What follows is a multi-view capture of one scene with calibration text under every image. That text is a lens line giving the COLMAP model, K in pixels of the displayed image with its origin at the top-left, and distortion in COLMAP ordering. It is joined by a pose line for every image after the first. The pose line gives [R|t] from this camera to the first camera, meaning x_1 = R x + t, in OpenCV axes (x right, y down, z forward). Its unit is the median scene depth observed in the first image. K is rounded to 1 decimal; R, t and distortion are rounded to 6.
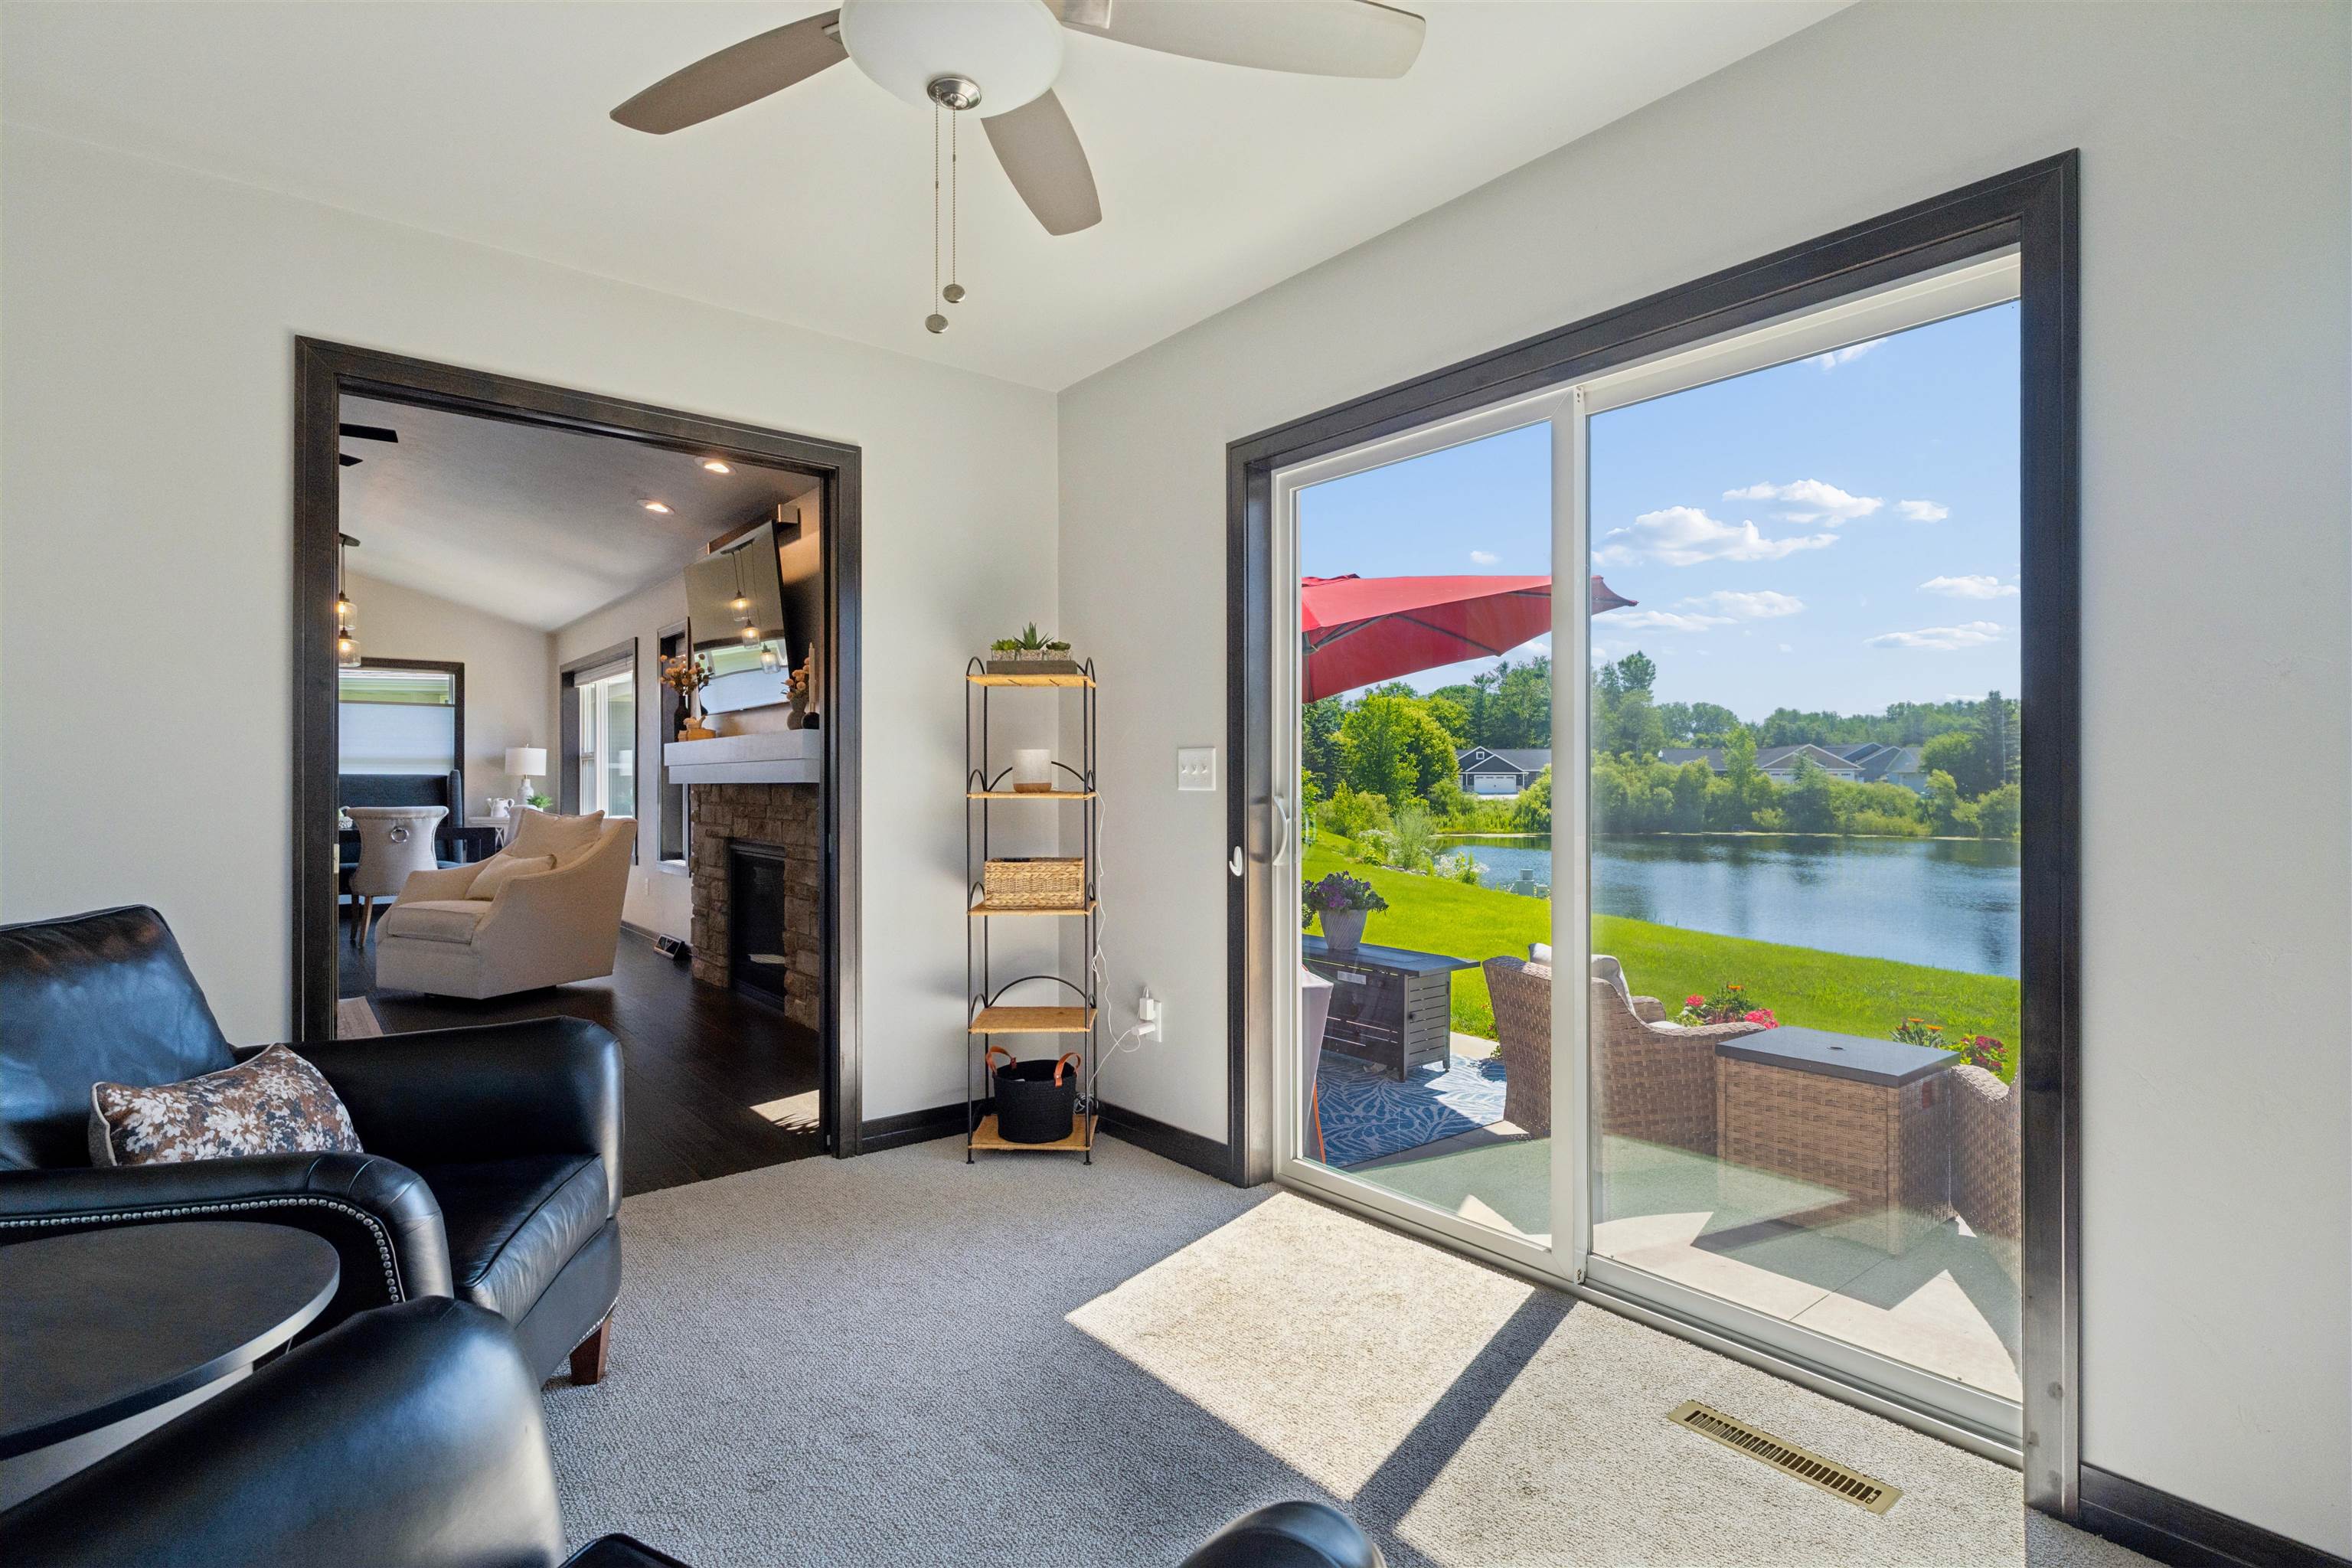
lens RADIAL K [[1170.4, 0, 1190.1], [0, 1170.4, 786.9], [0, 0, 1]] dist [-0.028405, -0.000315]
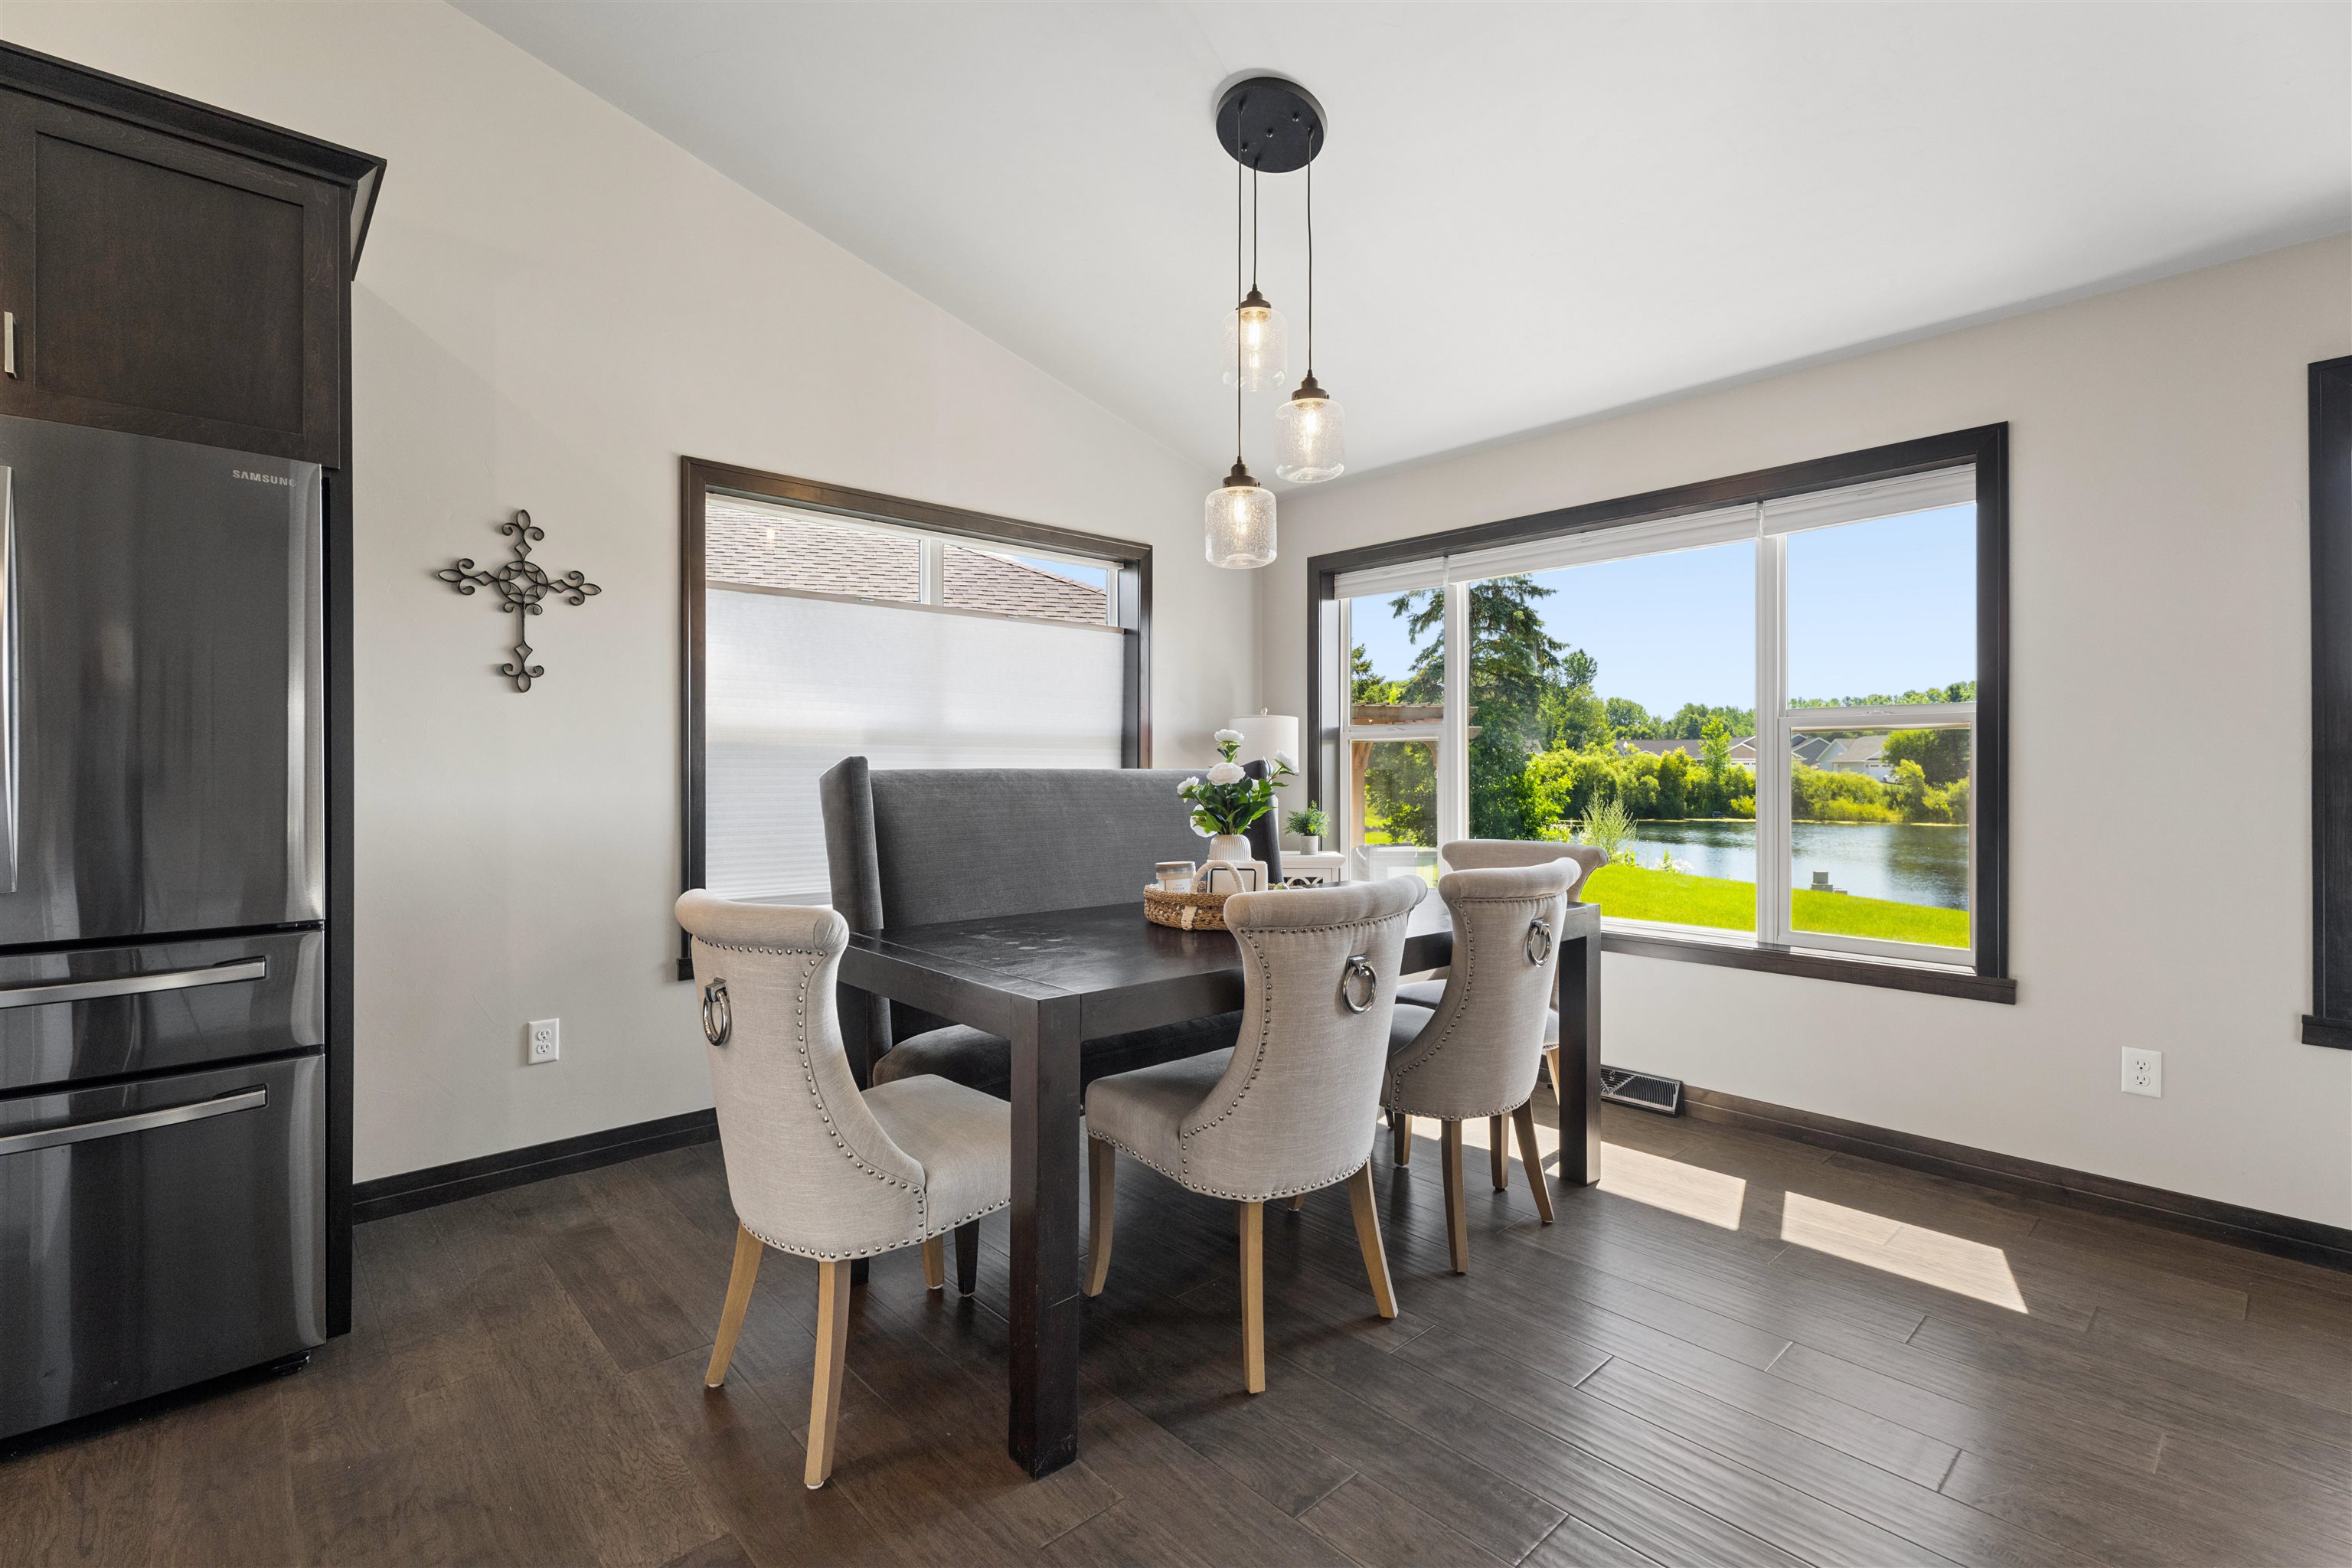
lens RADIAL K [[1051.5, 0, 1183.8], [0, 1051.5, 780.0], [0, 0, 1]] dist [0.001528, 0.000206]
pose [[0.997965, 0.001347, 0.063754, -0.085286], [-0.001757, 0.999978, 0.006383, -0.001176], [-0.063744, -0.006482, 0.997945, 0.071852]]
